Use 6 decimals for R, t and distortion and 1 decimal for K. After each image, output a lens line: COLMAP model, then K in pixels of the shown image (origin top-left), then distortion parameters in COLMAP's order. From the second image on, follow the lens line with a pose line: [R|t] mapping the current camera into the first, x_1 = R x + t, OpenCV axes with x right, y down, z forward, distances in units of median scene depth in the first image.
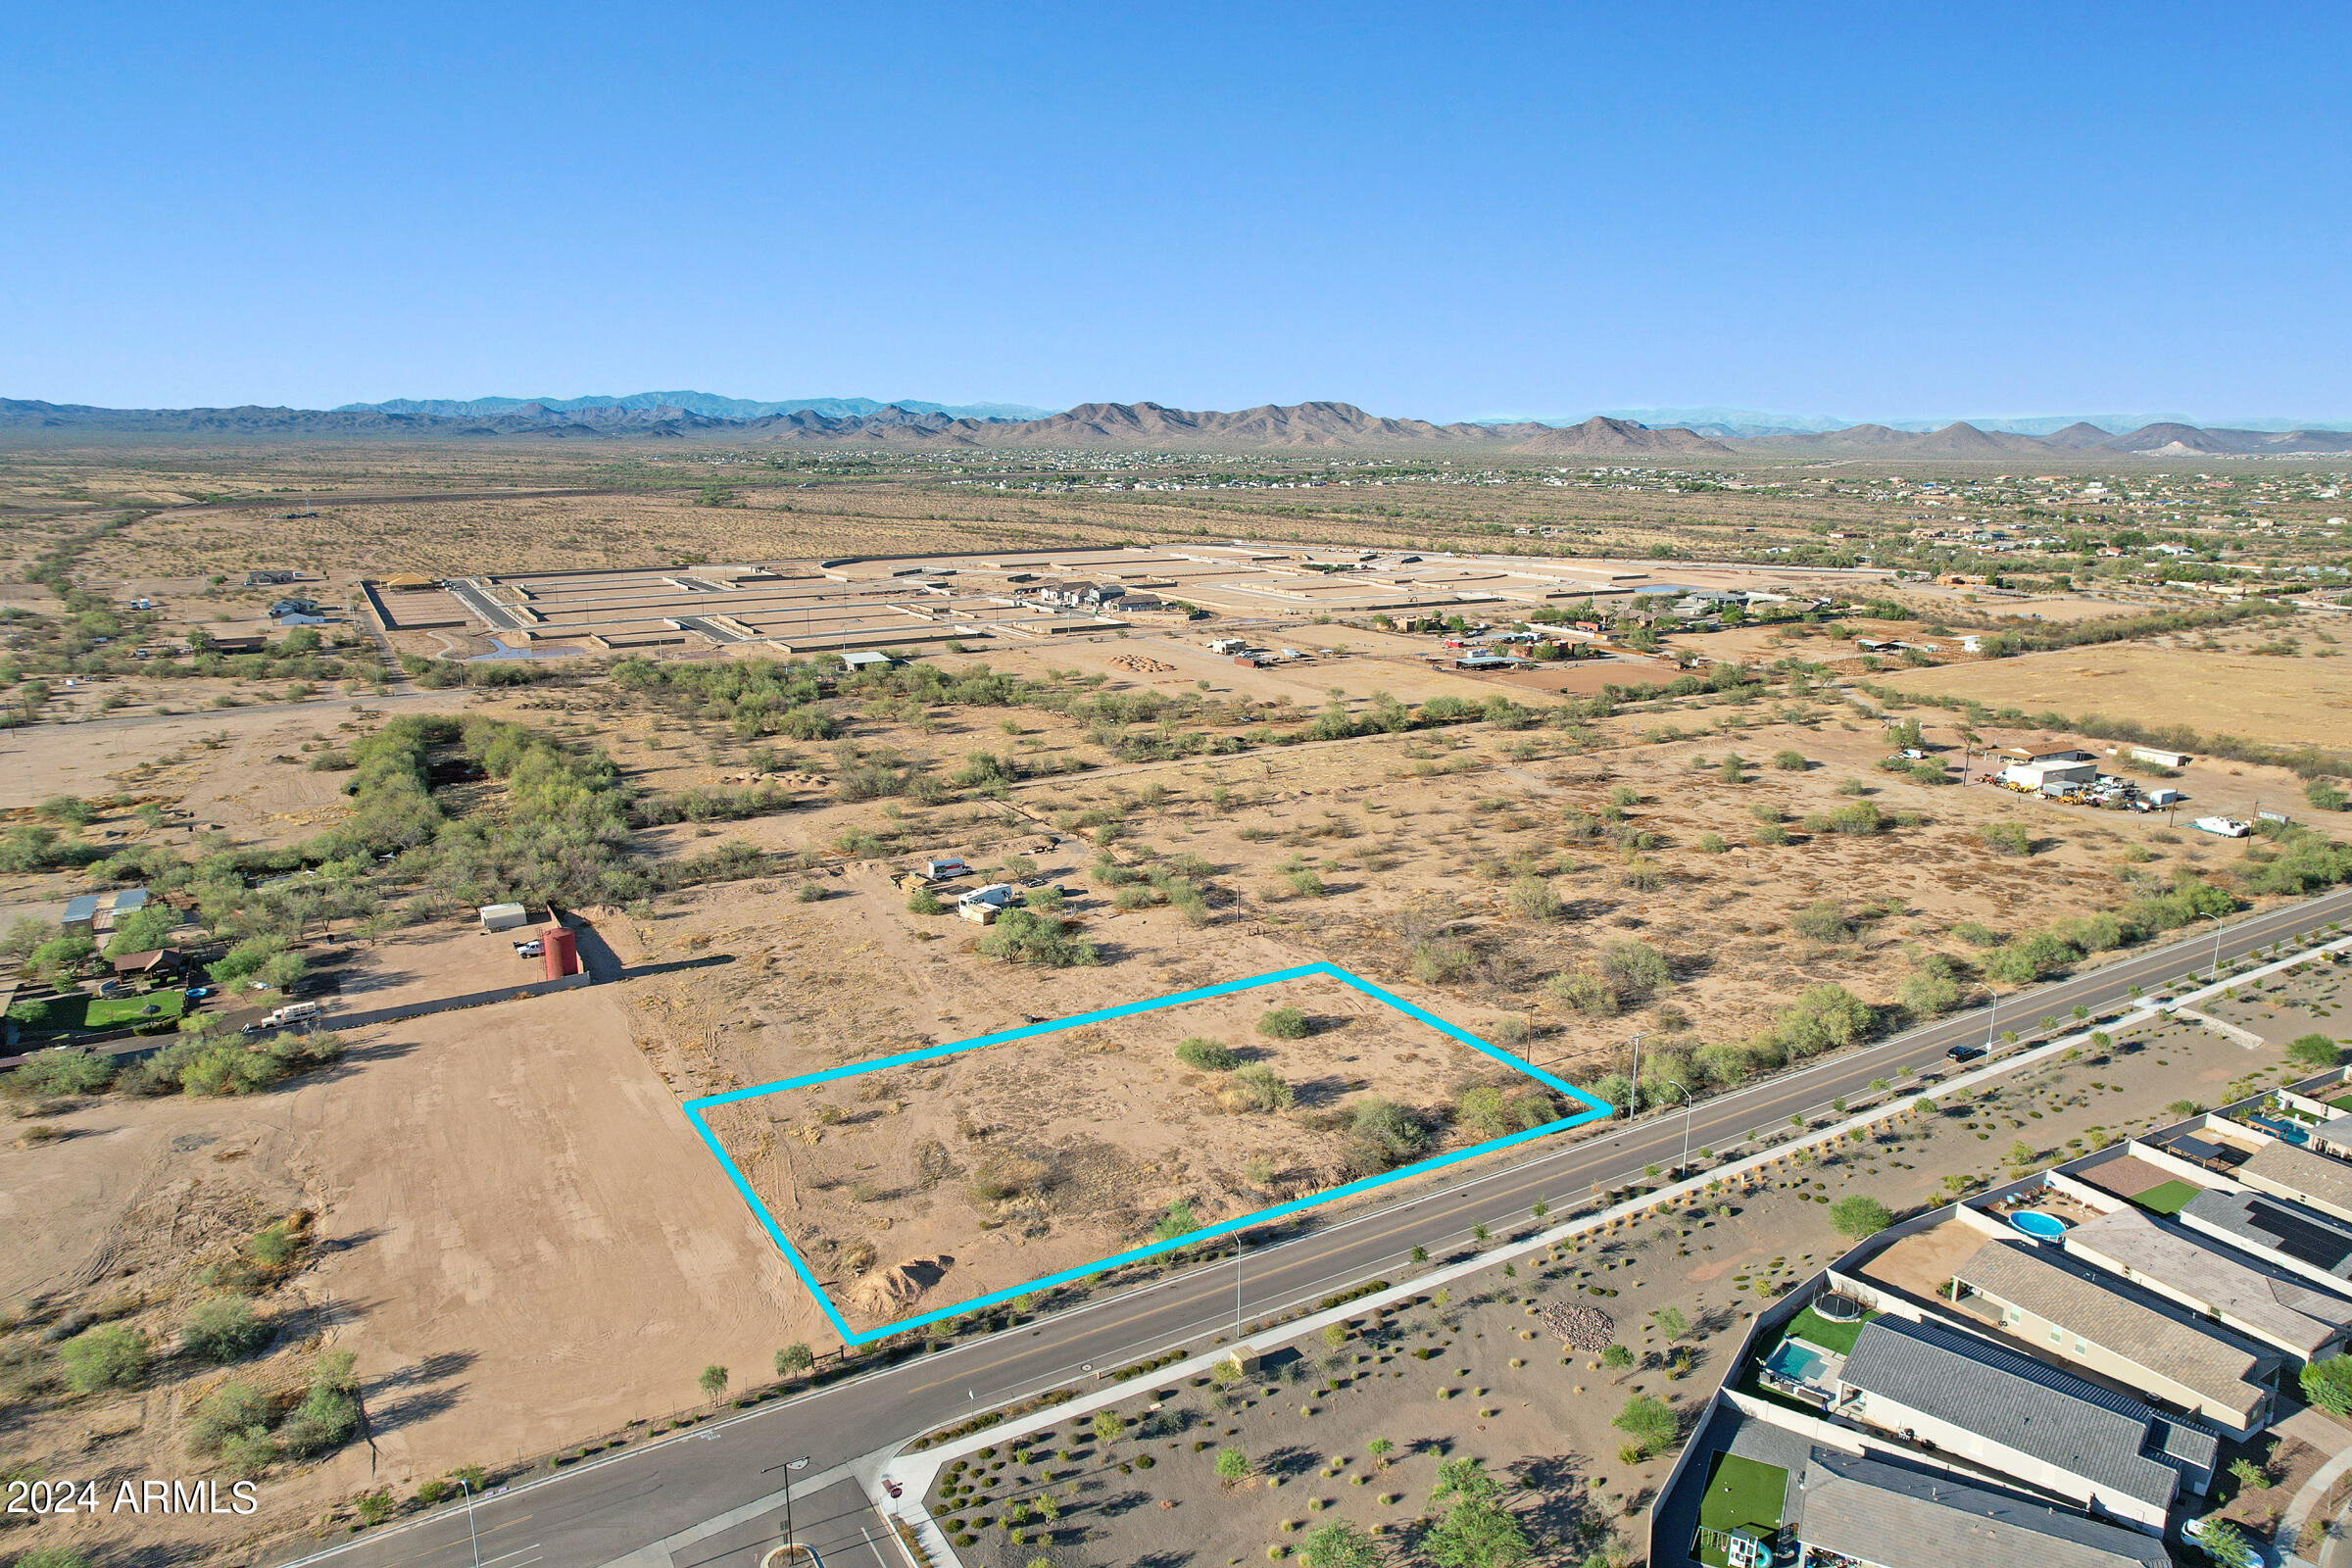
lens RADIAL K [[1480.8, 0, 1176.0], [0, 1480.8, 784.0], [0, 0, 1]] dist [-0.048531, 0.000306]
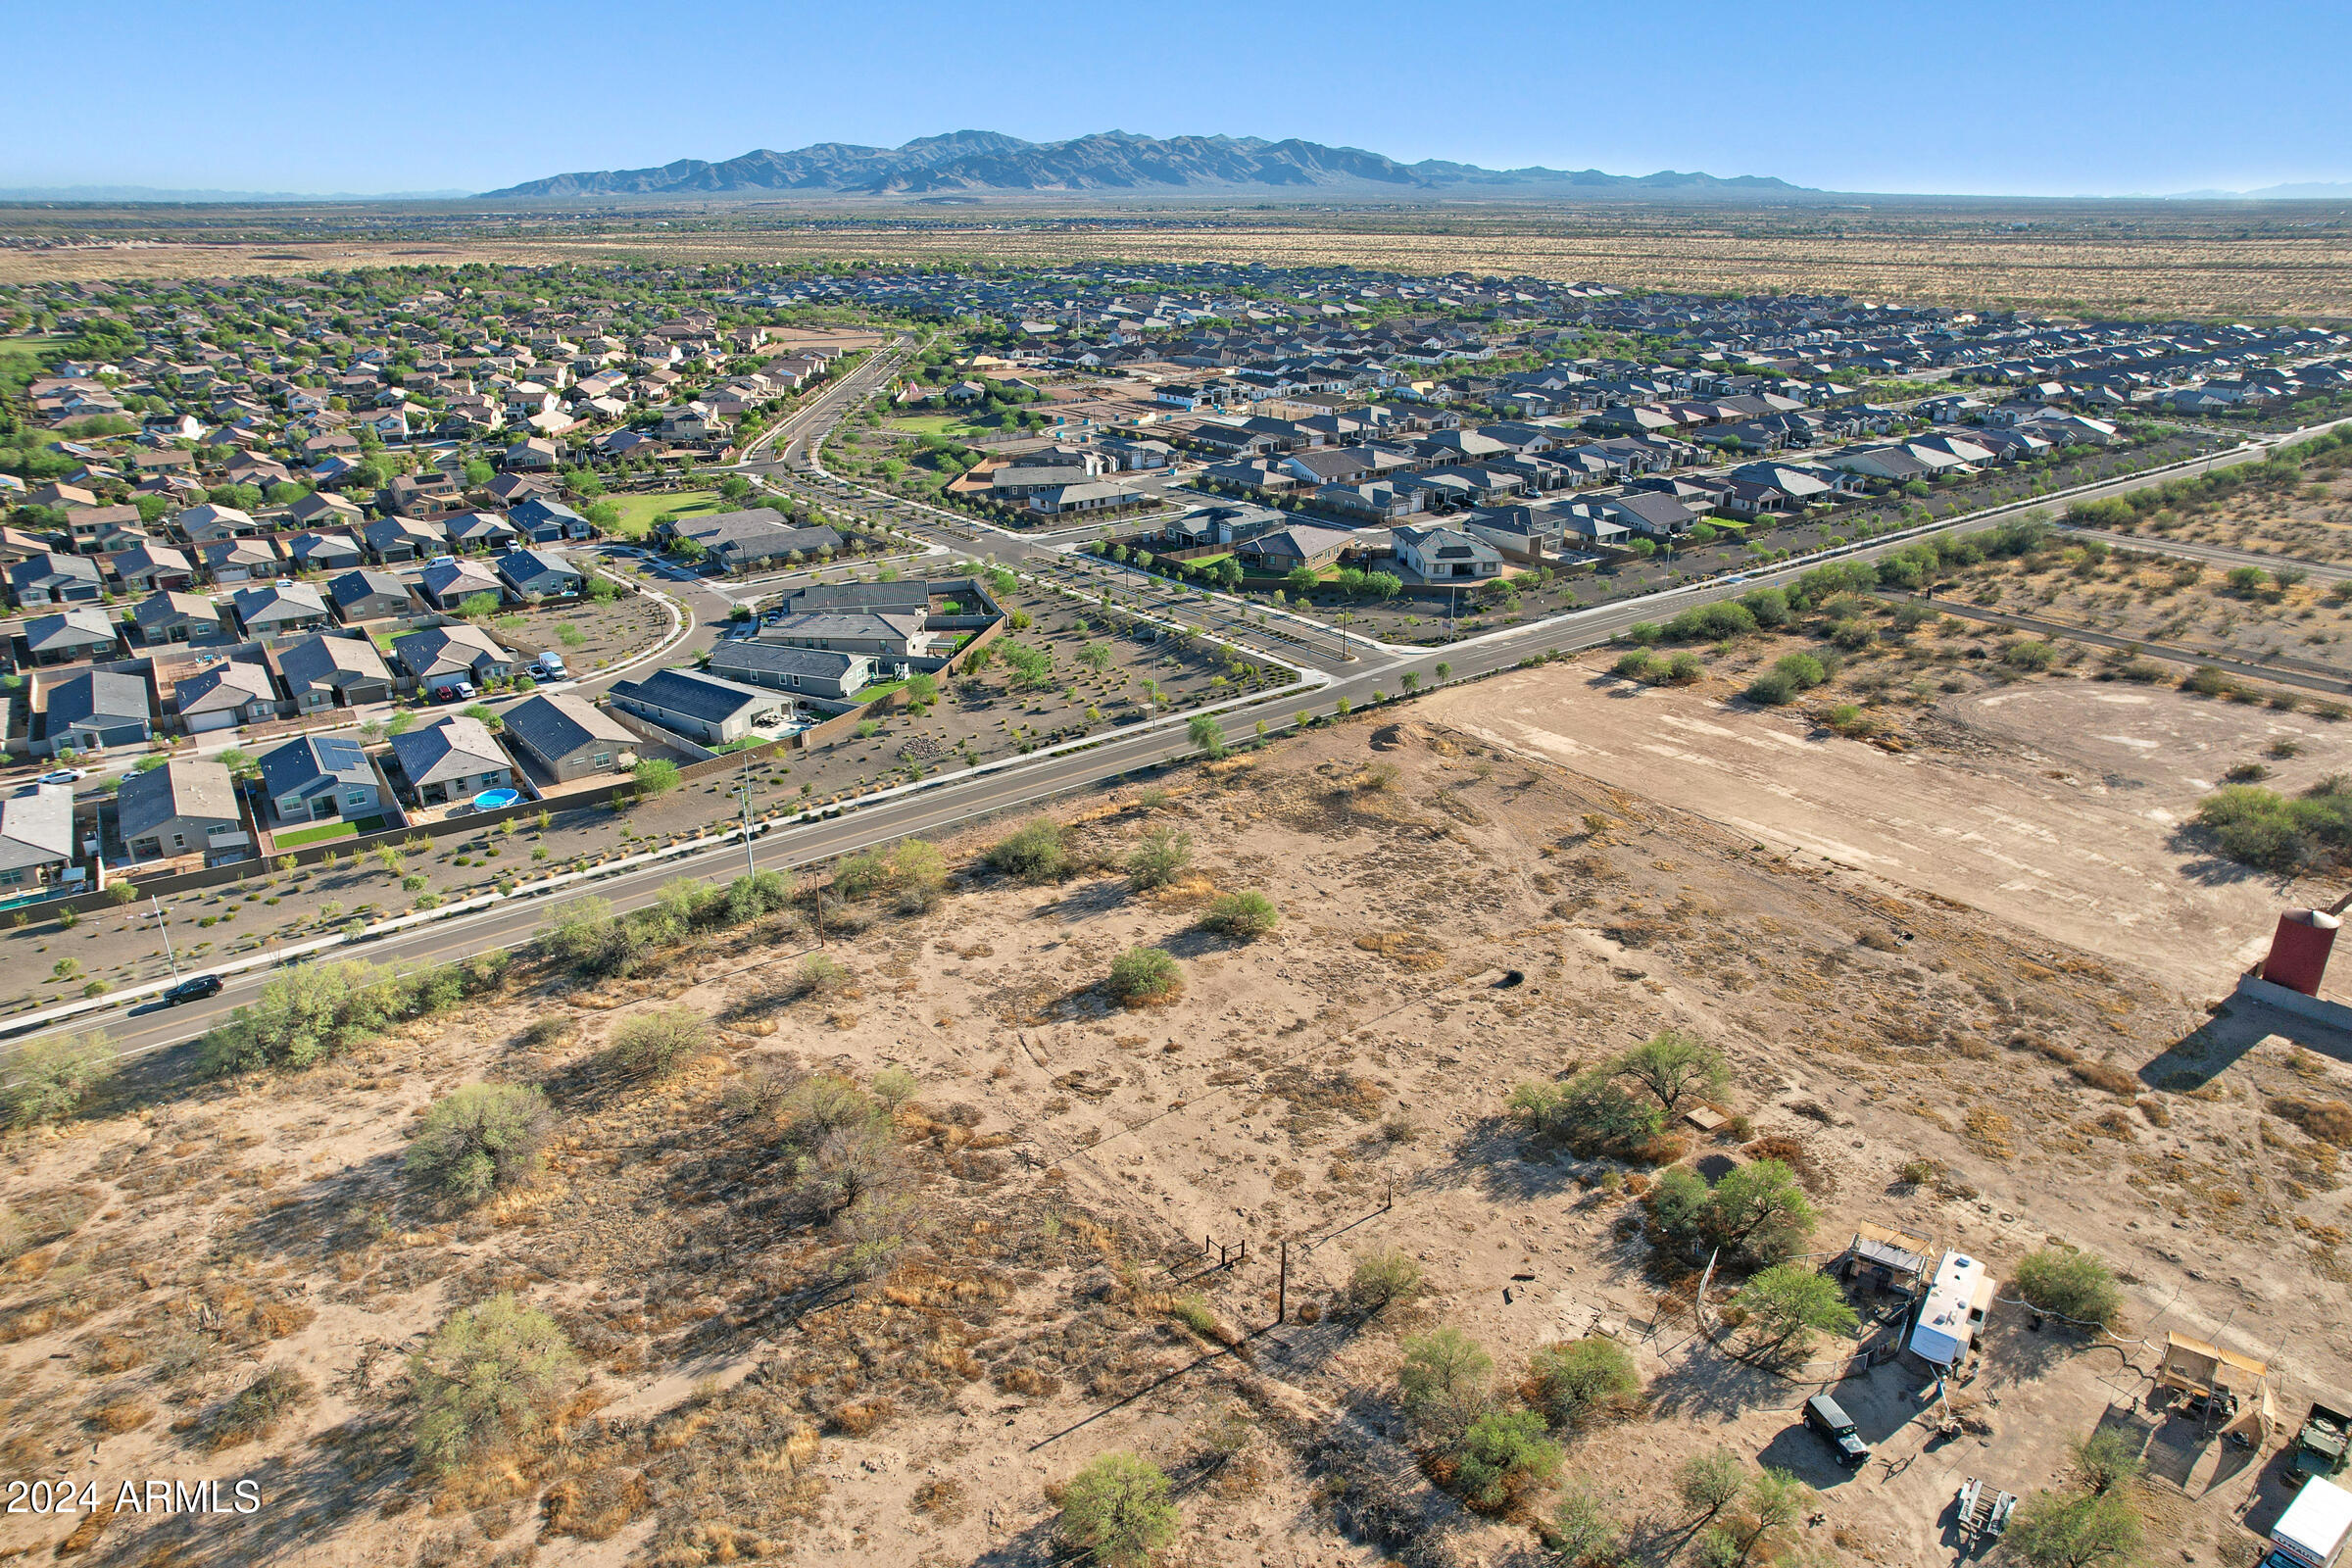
lens RADIAL K [[1526.7, 0, 1176.0], [0, 1526.7, 813.5], [0, 0, 1]] dist [-0.071392, 0.065238]
pose [[-0.992199, 0.048891, -0.114675, 0.179925], [-0.027418, 0.811773, 0.583330, -0.414270], [0.121609, 0.581923, -0.804100, 2.029062]]
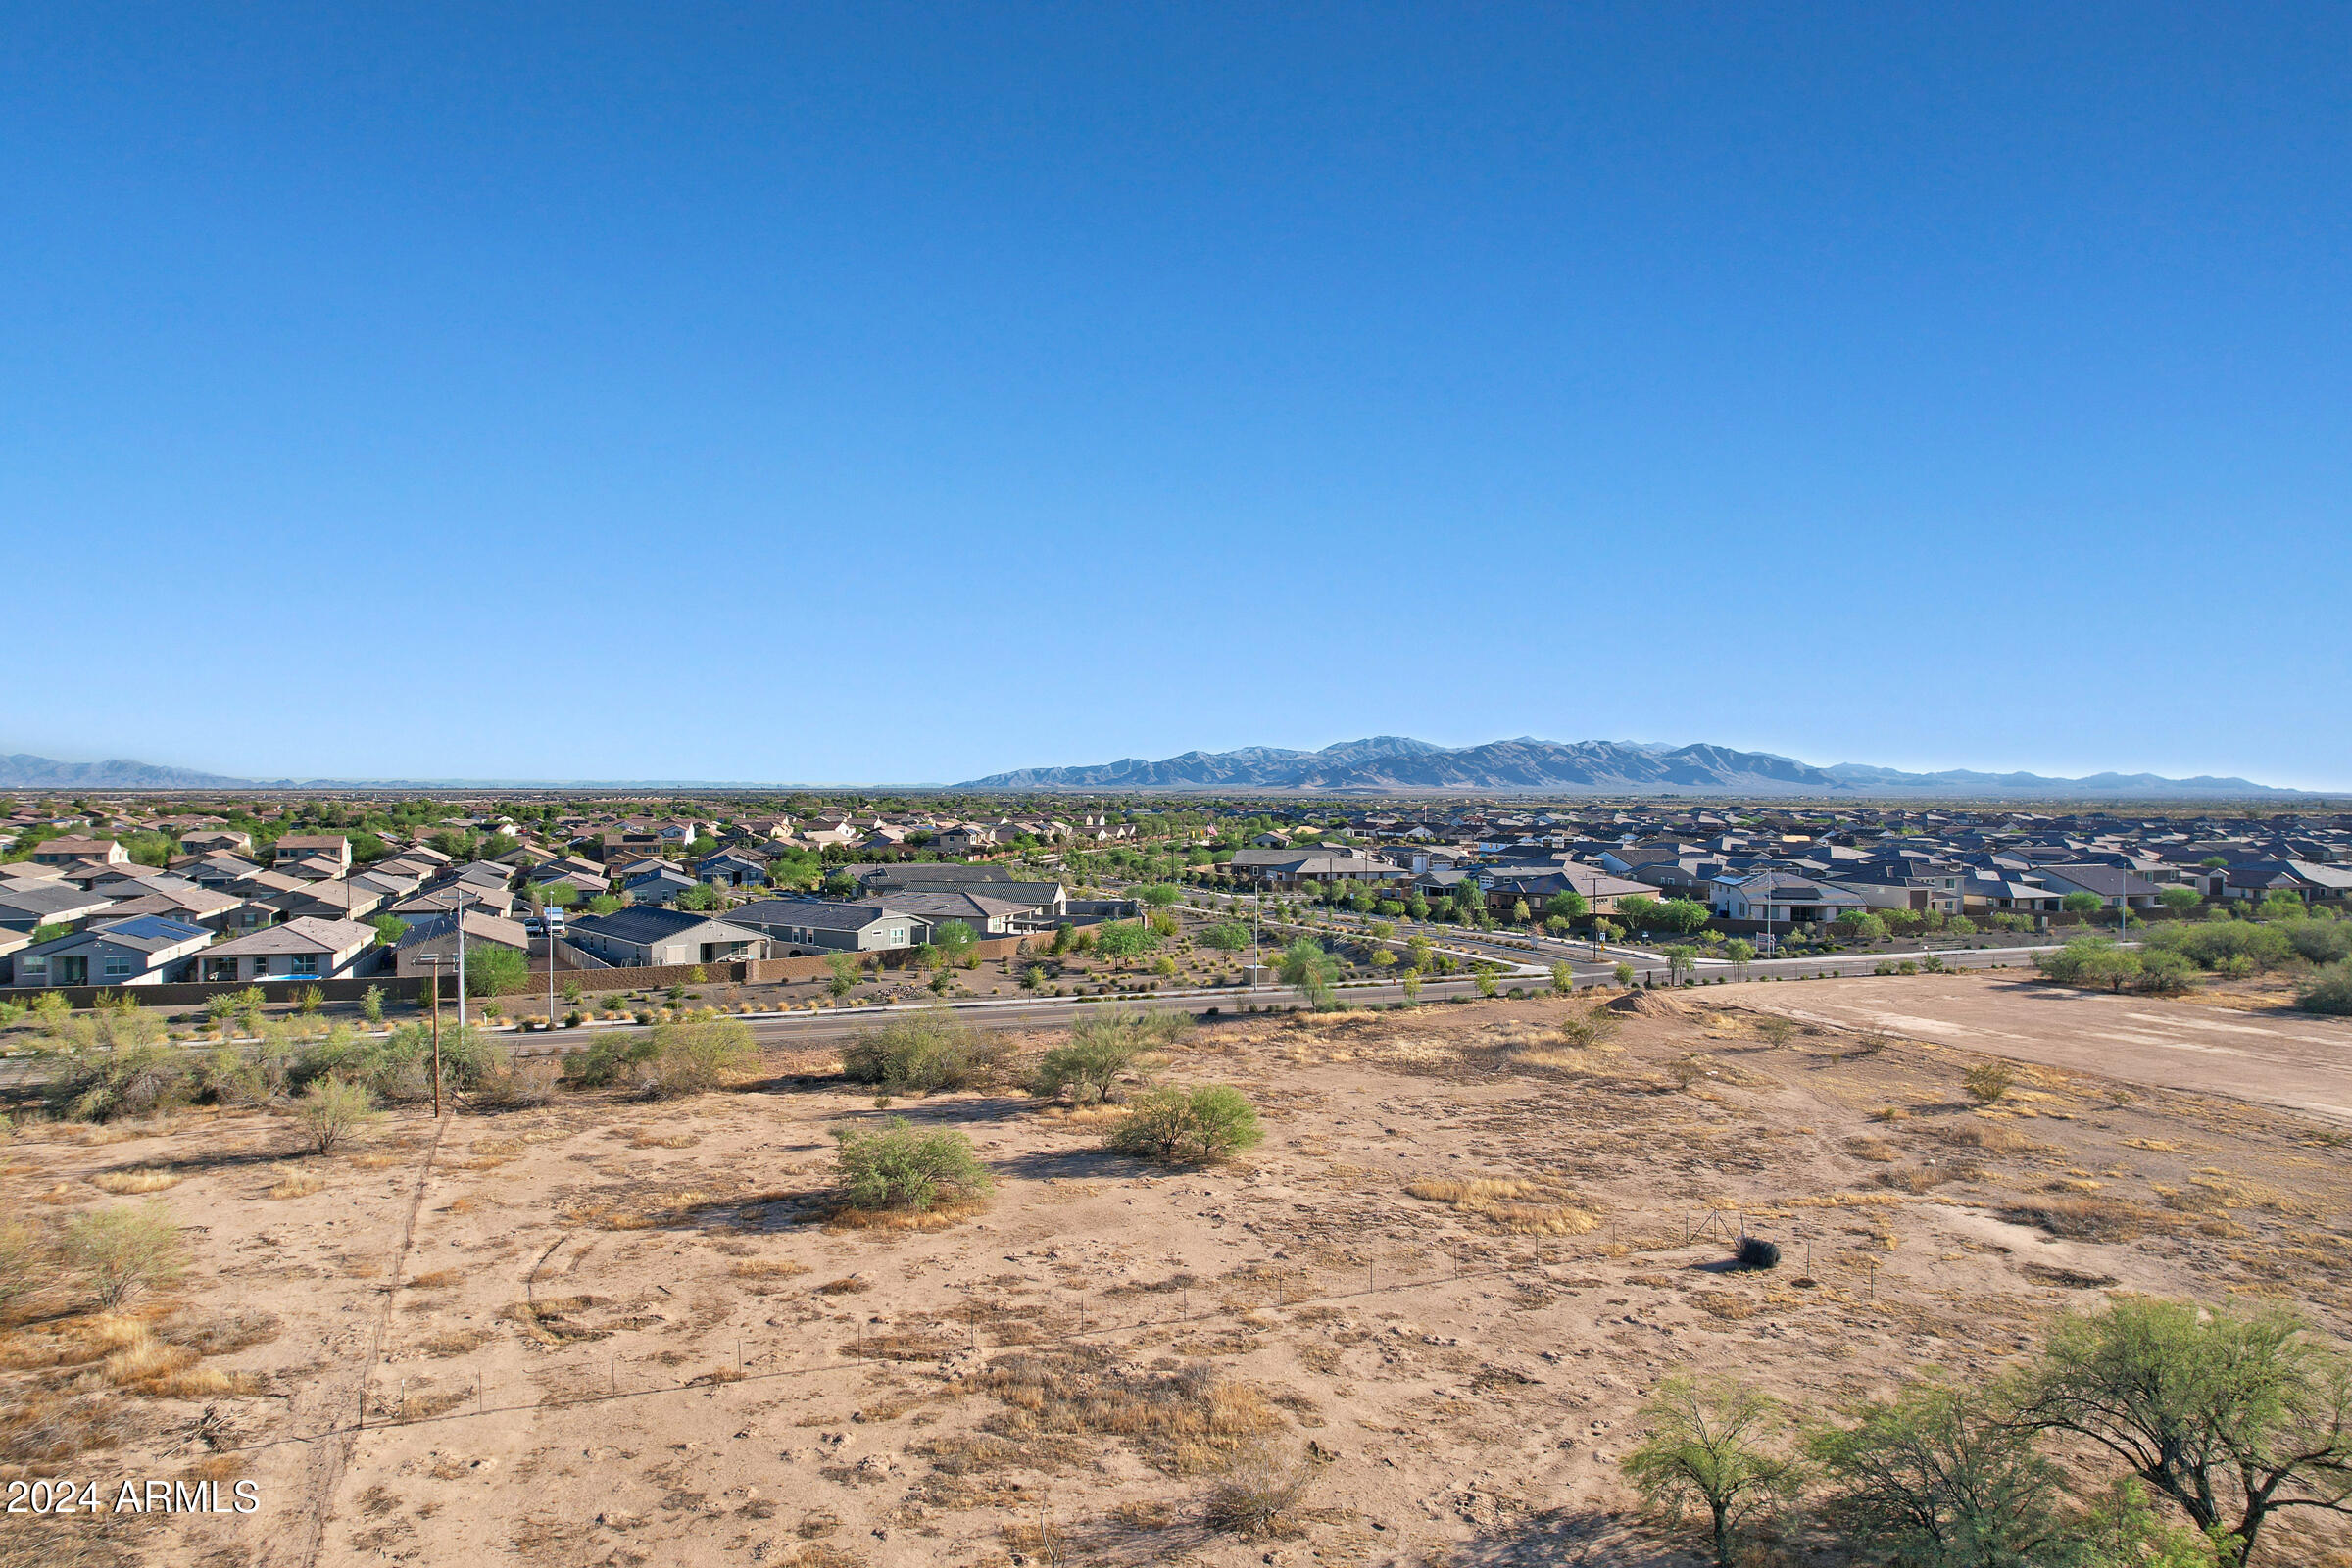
lens RADIAL K [[1526.7, 0, 1176.0], [0, 1526.7, 813.5], [0, 0, 1]] dist [-0.071392, 0.065238]
pose [[-0.990227, -0.006562, 0.139313, -0.040225], [0.027223, 0.970584, 0.239217, 0.011370], [-0.136784, 0.240672, -0.960920, 1.712897]]
